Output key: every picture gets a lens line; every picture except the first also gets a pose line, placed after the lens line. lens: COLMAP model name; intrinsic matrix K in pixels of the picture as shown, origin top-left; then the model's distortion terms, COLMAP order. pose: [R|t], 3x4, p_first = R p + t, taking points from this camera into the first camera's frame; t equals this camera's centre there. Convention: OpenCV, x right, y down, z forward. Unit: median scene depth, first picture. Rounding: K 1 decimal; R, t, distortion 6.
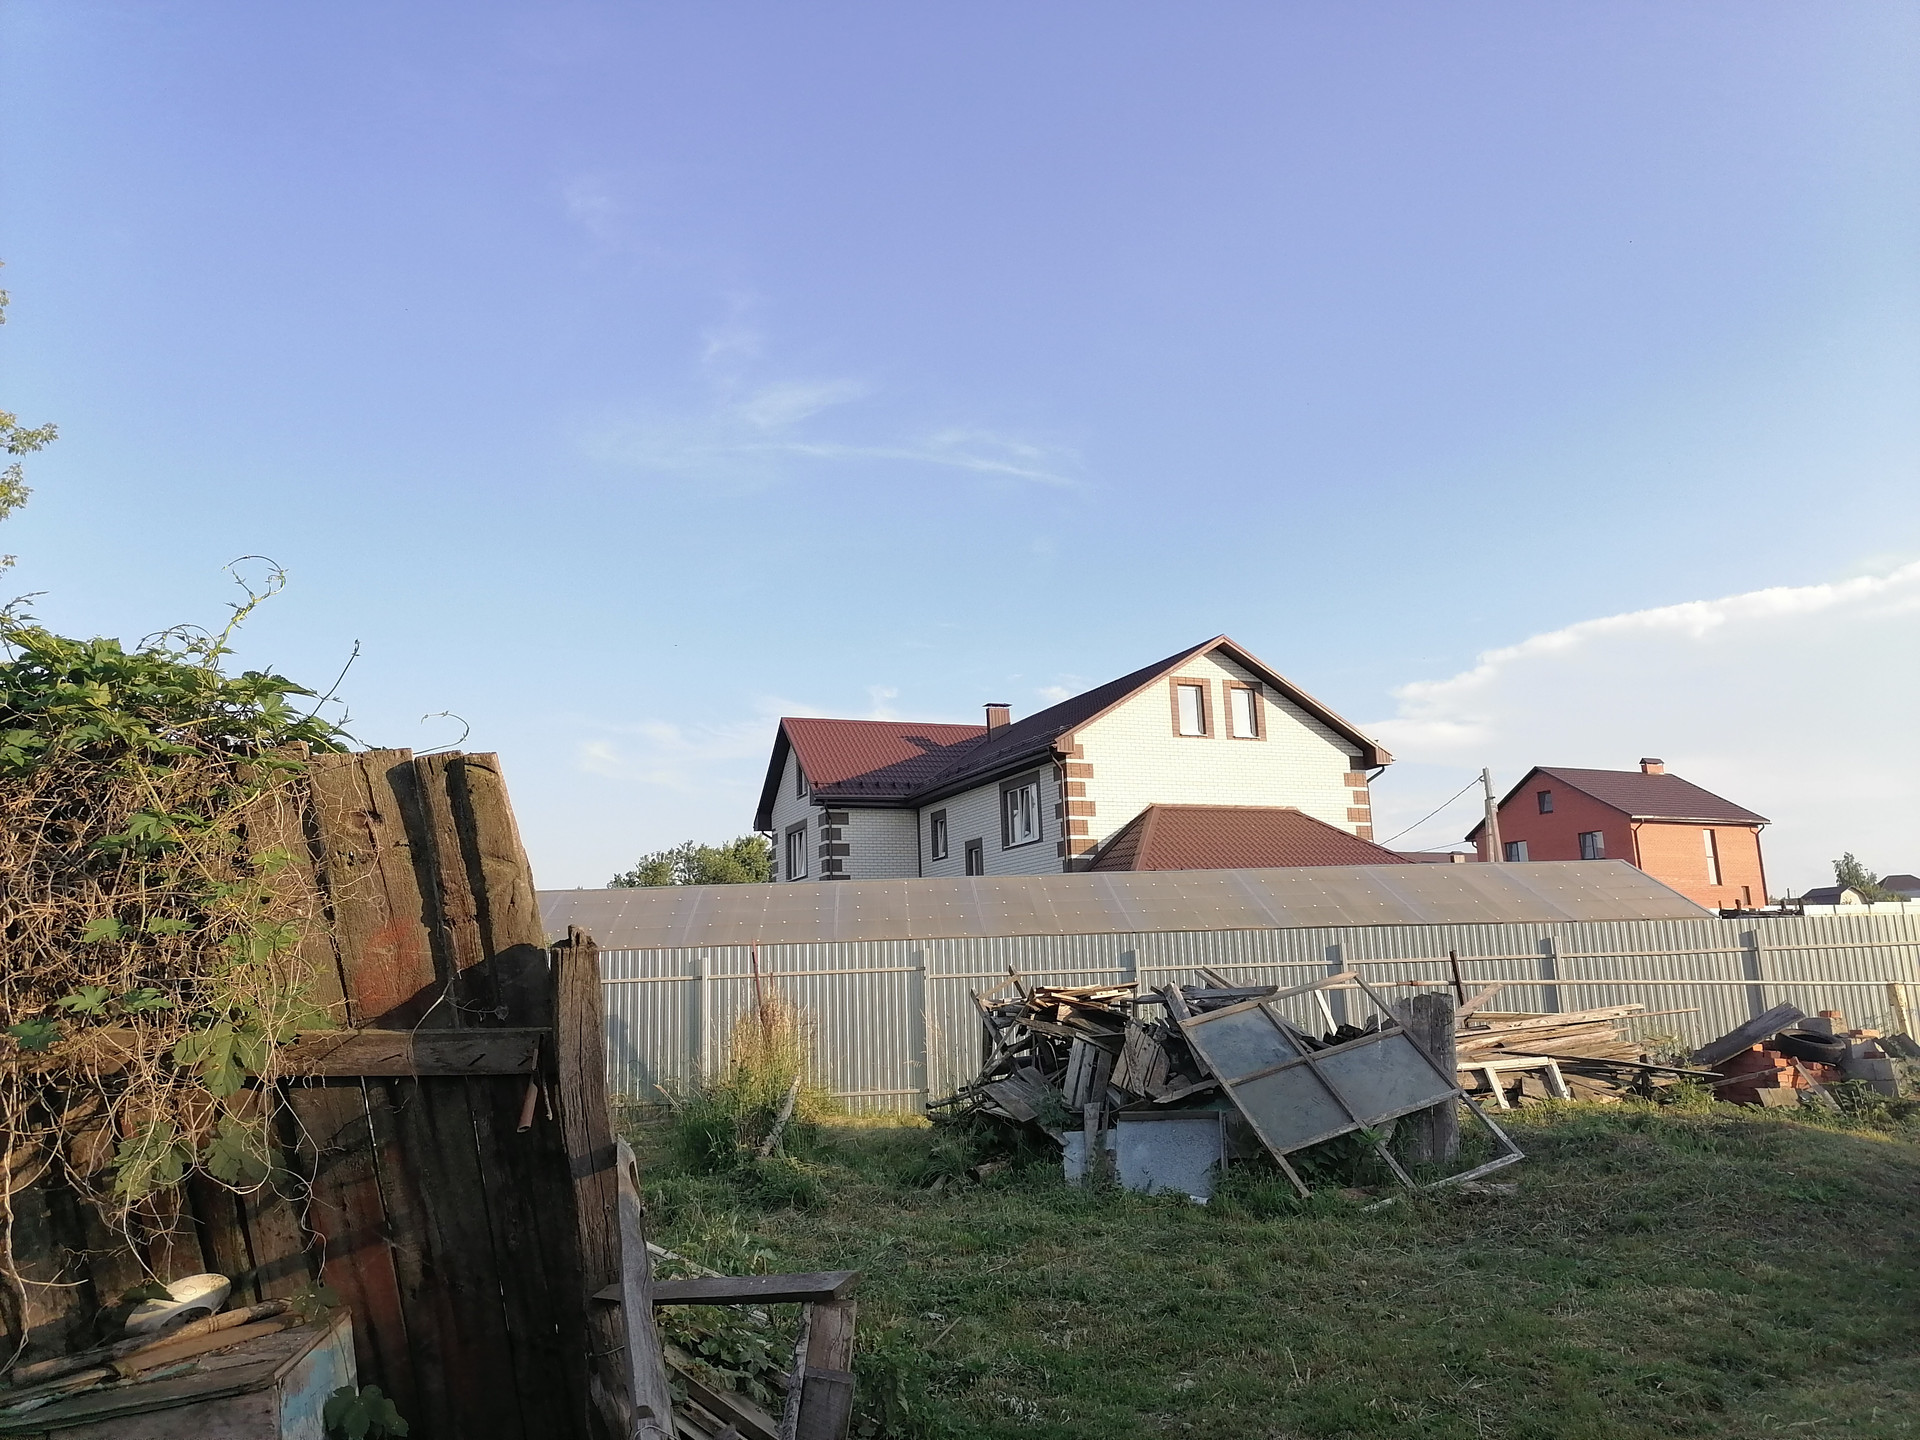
lens RADIAL K [[1439.0, 0, 948.2], [0, 1439.0, 721.3], [0, 0, 1]] dist [0.063119, -0.004854]
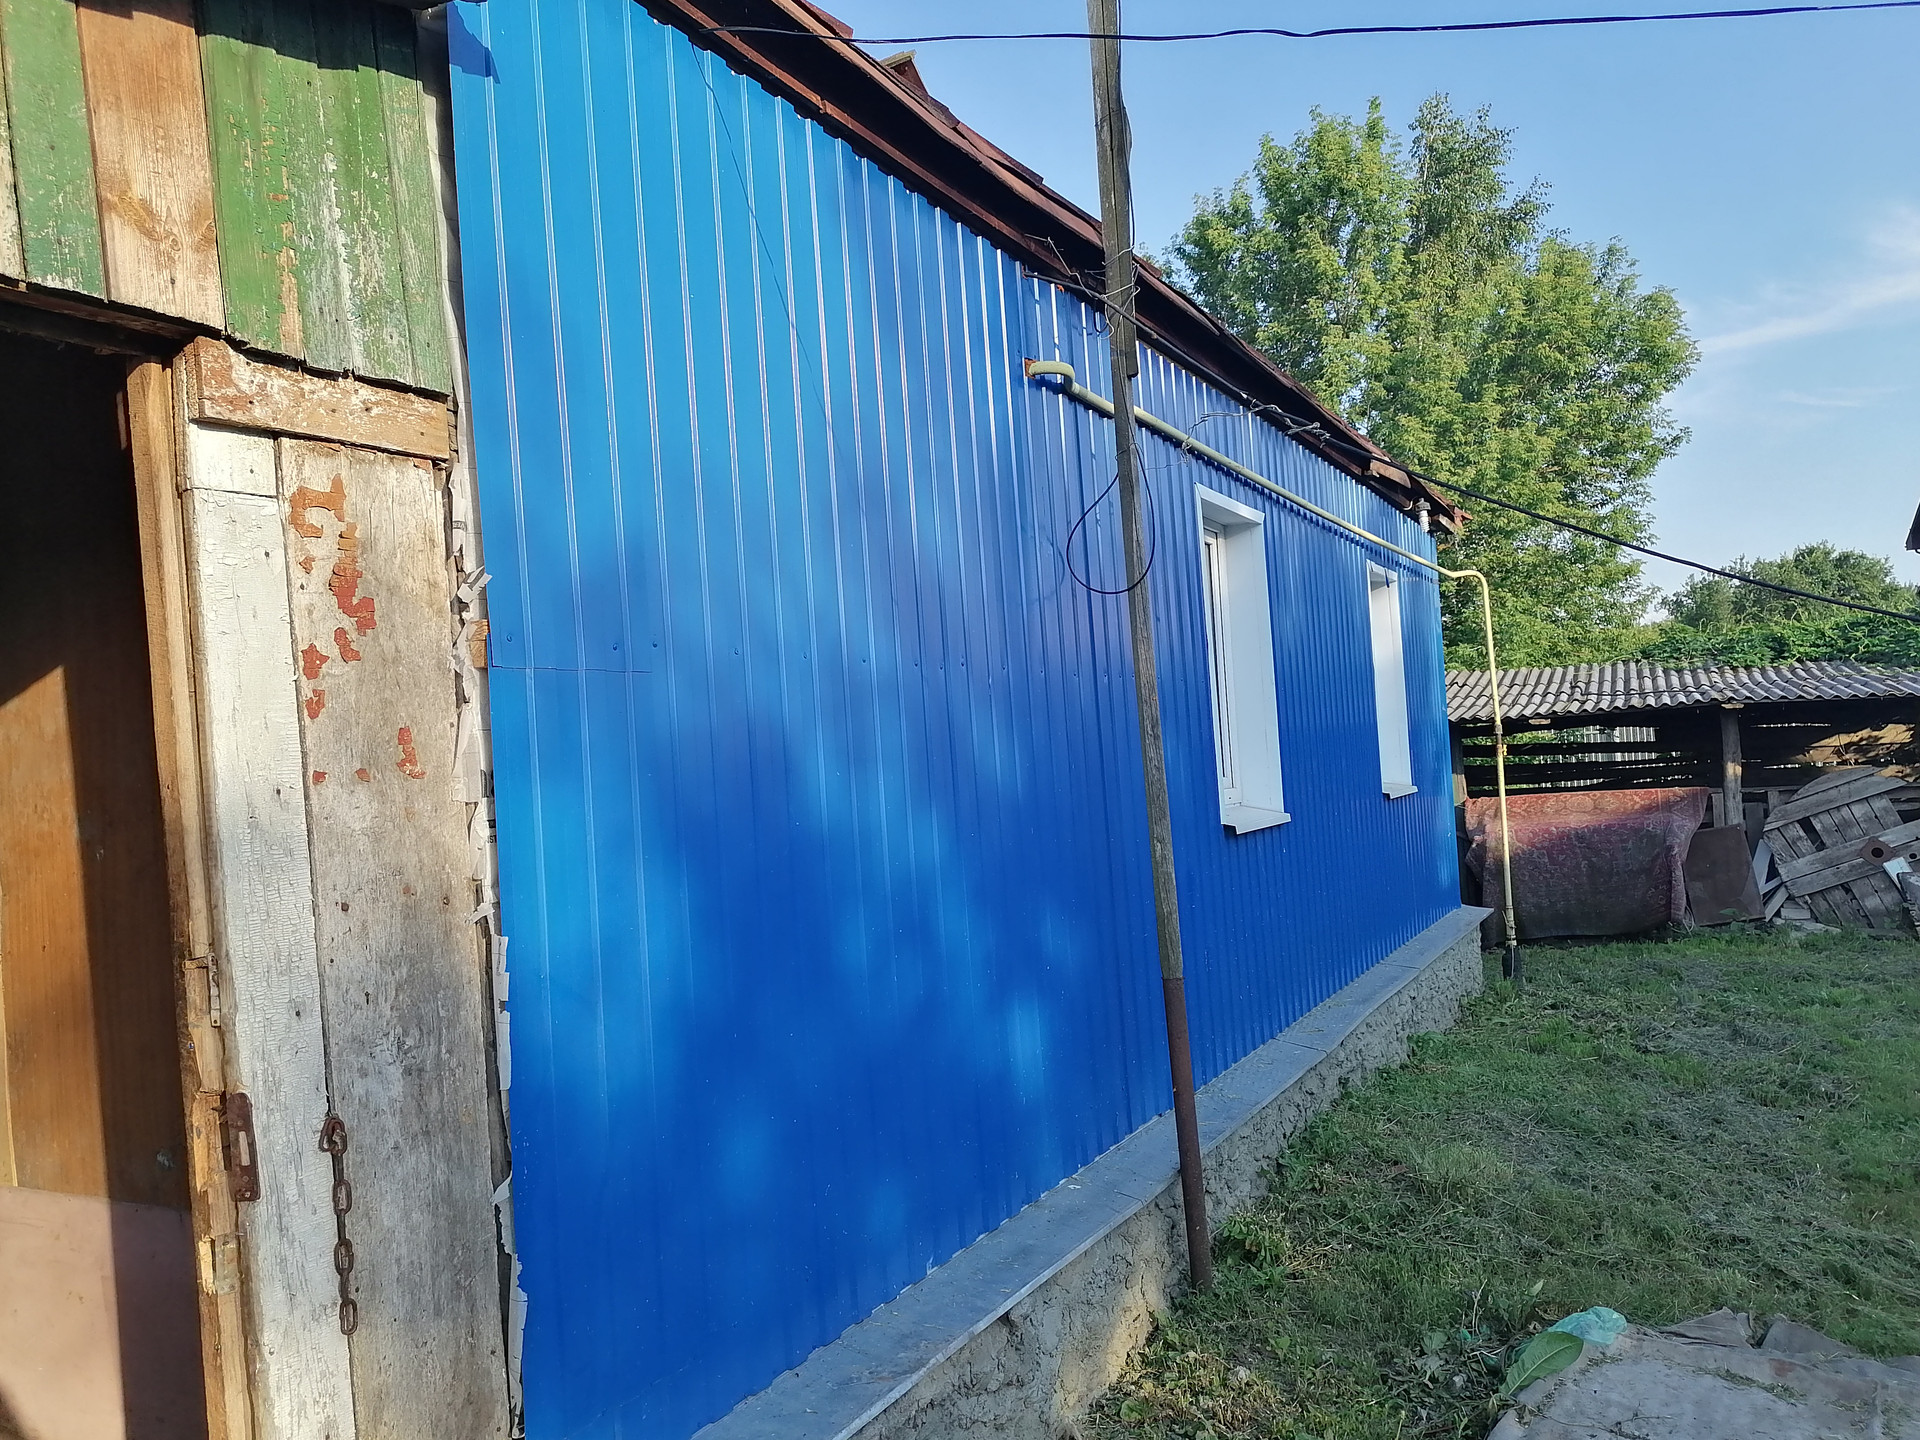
lens RADIAL K [[1433.8, 0, 966.0], [0, 1433.8, 717.7], [0, 0, 1]] dist [0.088503, -0.111697]
pose [[0.807274, -0.027517, -0.589535, -0.084692], [0.135293, 0.980940, 0.139476, -0.054219], [0.574460, -0.192355, 0.795610, -0.300907]]
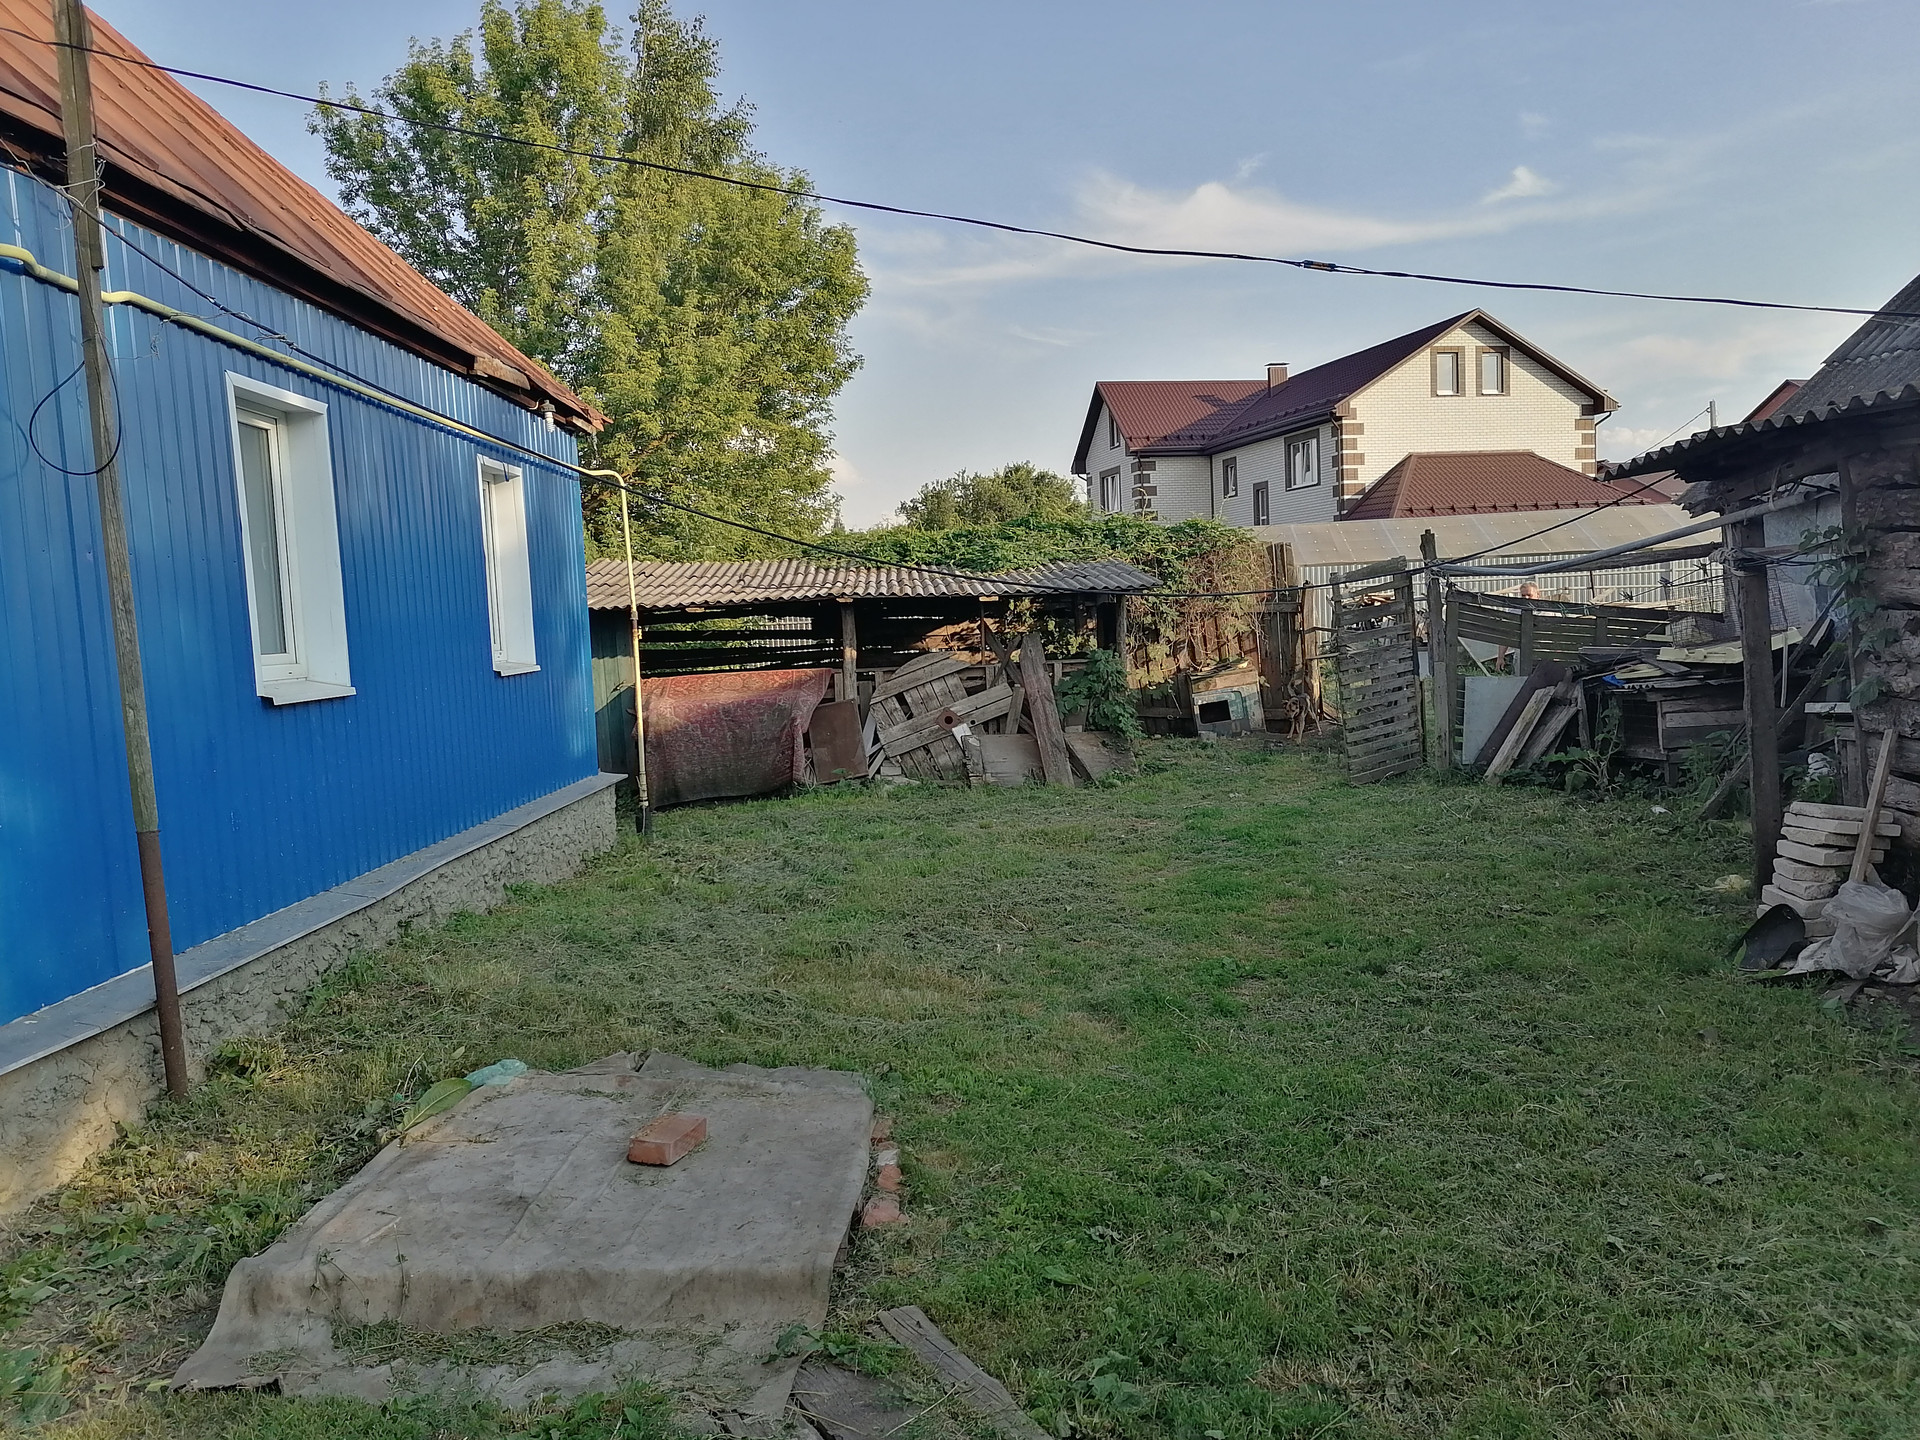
lens RADIAL K [[1433.8, 0, 974.4], [0, 1433.8, 724.9], [0, 0, 1]] dist [0.088503, -0.111697]
pose [[0.990115, 0.004678, -0.140179, -0.055371], [0.032663, 0.964274, 0.262887, -0.055641], [0.136400, -0.264867, 0.954589, -0.311774]]
